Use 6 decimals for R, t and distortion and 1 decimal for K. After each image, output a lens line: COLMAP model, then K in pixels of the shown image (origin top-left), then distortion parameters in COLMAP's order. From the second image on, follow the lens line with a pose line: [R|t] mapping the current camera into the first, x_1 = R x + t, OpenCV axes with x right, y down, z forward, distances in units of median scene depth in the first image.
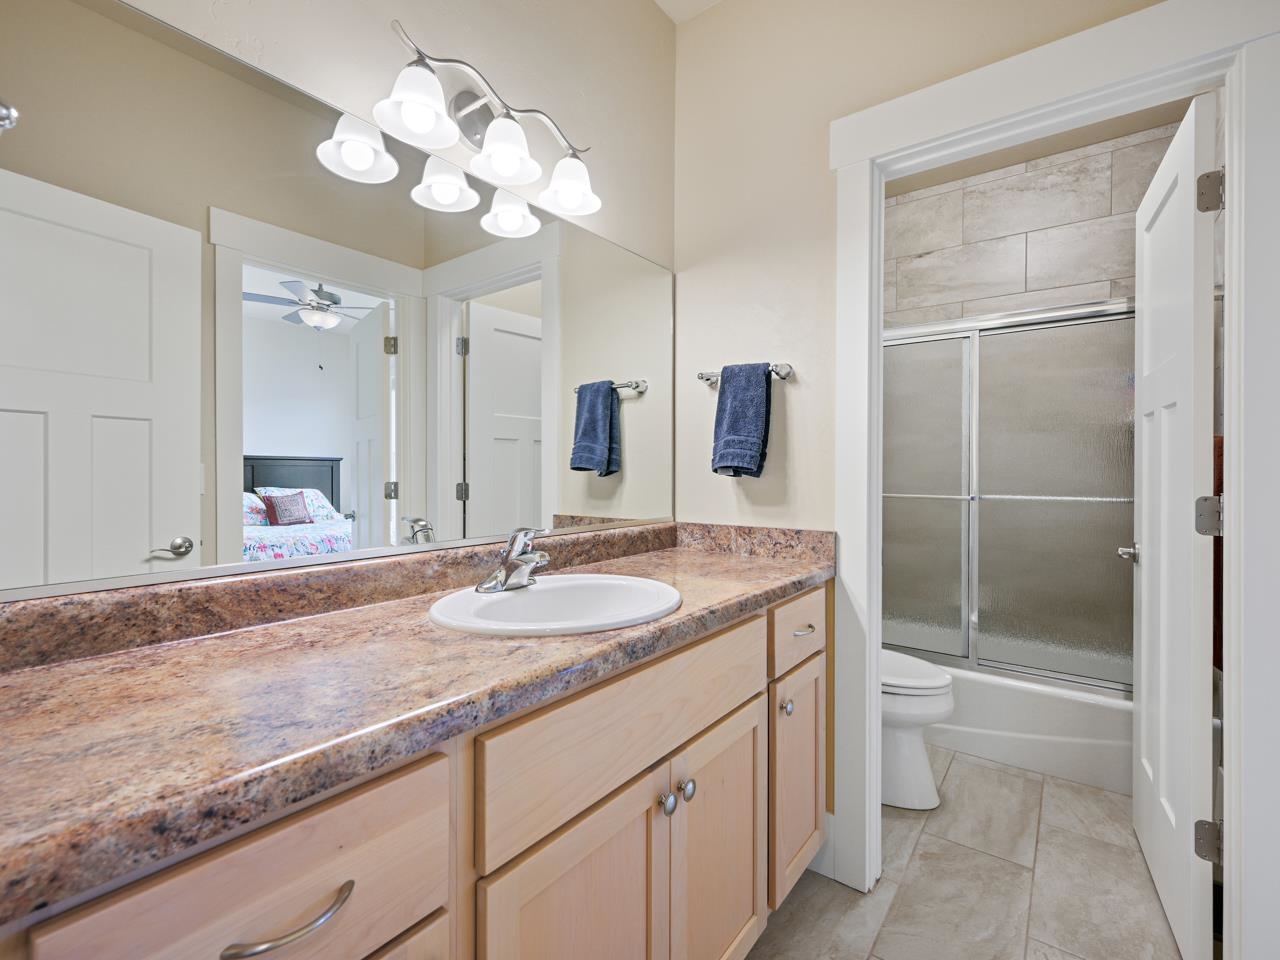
lens RADIAL K [[579.7, 0, 631.9], [0, 579.7, 476.8], [0, 0, 1]] dist [-0.006659, 0.001305]
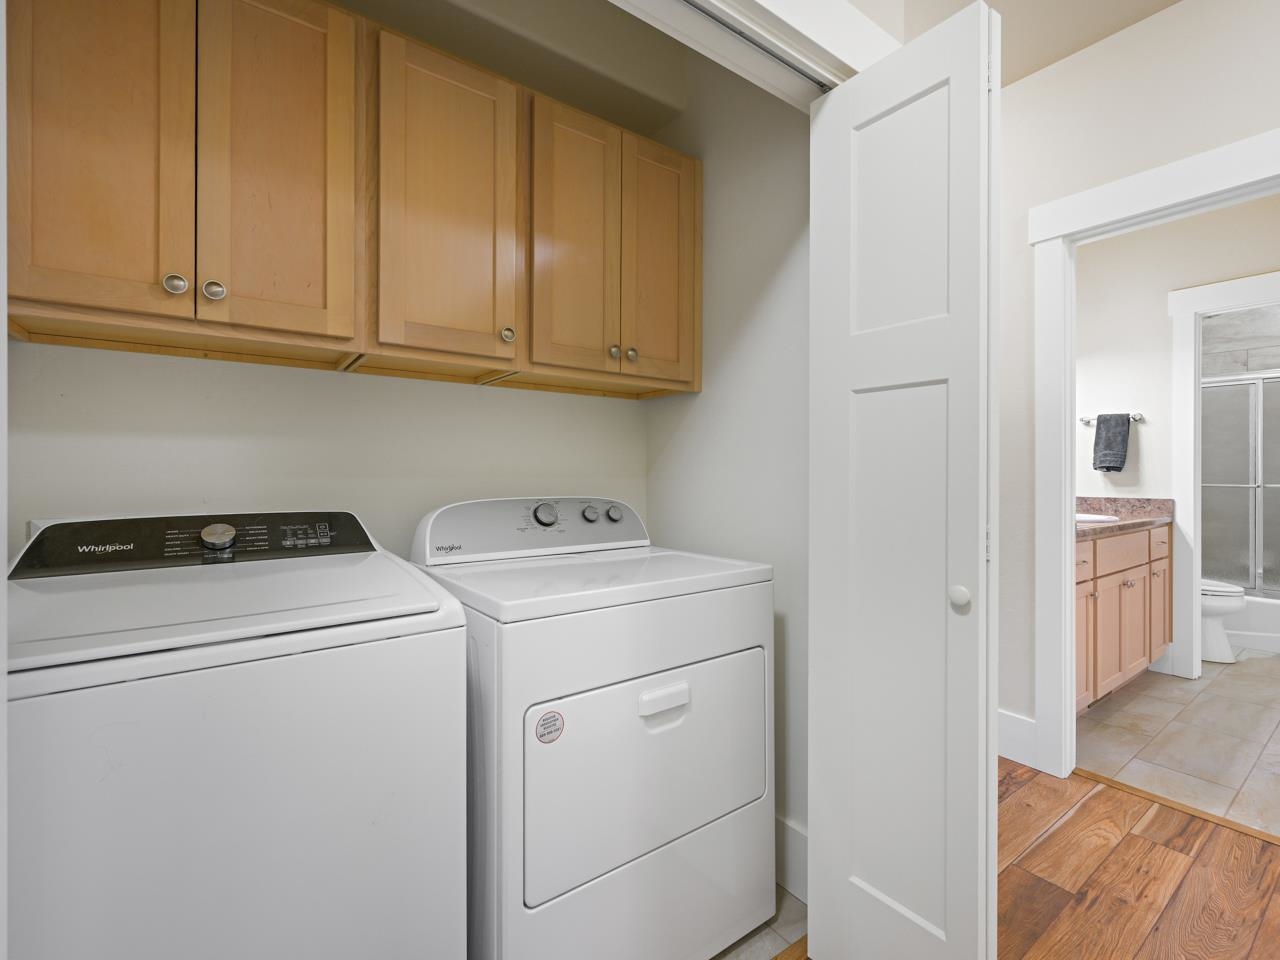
lens RADIAL K [[579.7, 0, 649.6], [0, 579.7, 475.2], [0, 0, 1]] dist [-0.006659, 0.001305]
pose [[0.961724, -0.000435, -0.274021, -0.843917], [-0.002145, 0.999956, -0.009113, 0.035500], [0.274013, 0.009352, 0.961681, -1.415651]]
